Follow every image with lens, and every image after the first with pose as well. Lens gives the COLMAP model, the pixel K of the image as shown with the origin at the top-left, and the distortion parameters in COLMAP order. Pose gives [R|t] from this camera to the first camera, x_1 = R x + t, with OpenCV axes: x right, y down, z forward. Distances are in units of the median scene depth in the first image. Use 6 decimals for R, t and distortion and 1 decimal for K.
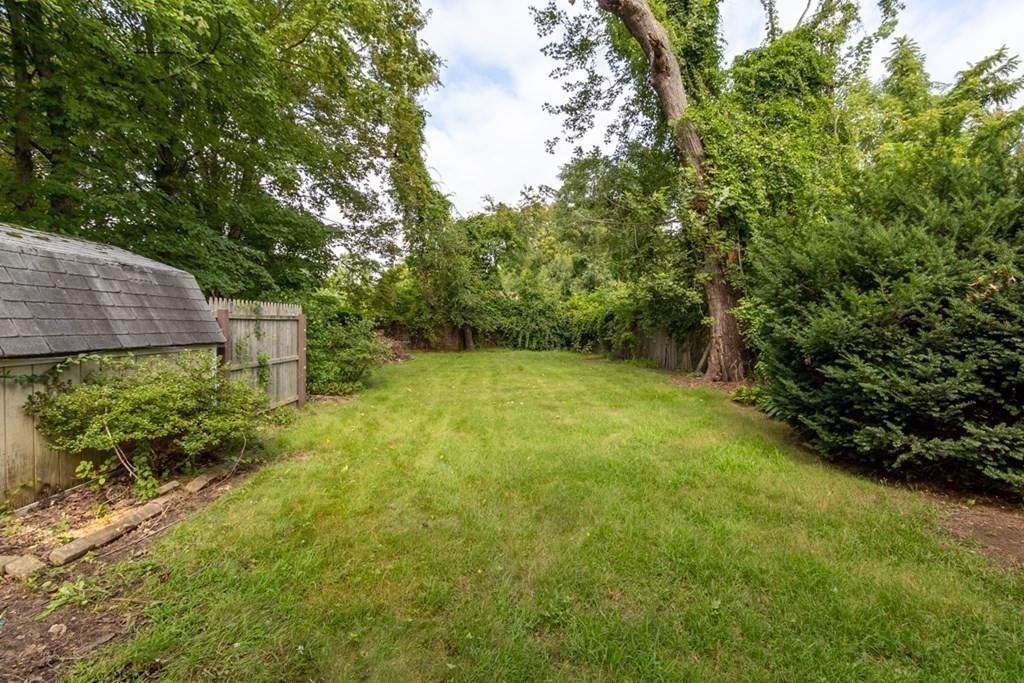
lens RADIAL K [[470.6, 0, 516.3], [0, 470.6, 325.4], [0, 0, 1]] dist [-0.000307, 0.000584]
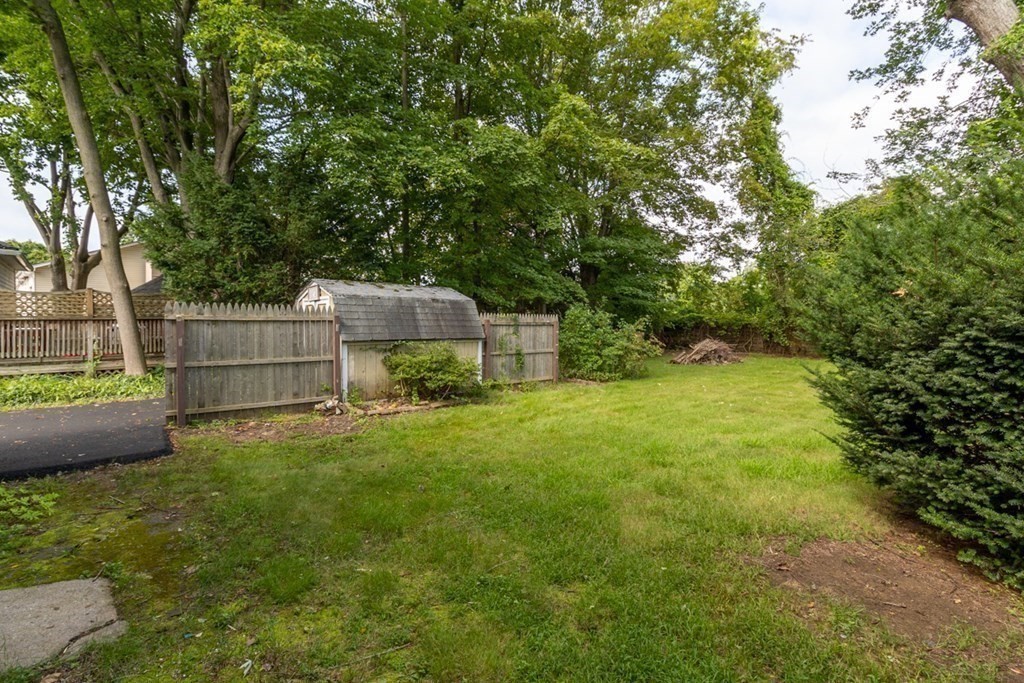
lens RADIAL K [[470.6, 0, 516.3], [0, 470.6, 325.4], [0, 0, 1]] dist [-0.000307, 0.000584]
pose [[0.666762, -0.006049, -0.745246, 0.574840], [0.000528, 0.999971, -0.007644, 0.000983], [0.745270, 0.004704, 0.666746, -0.067277]]
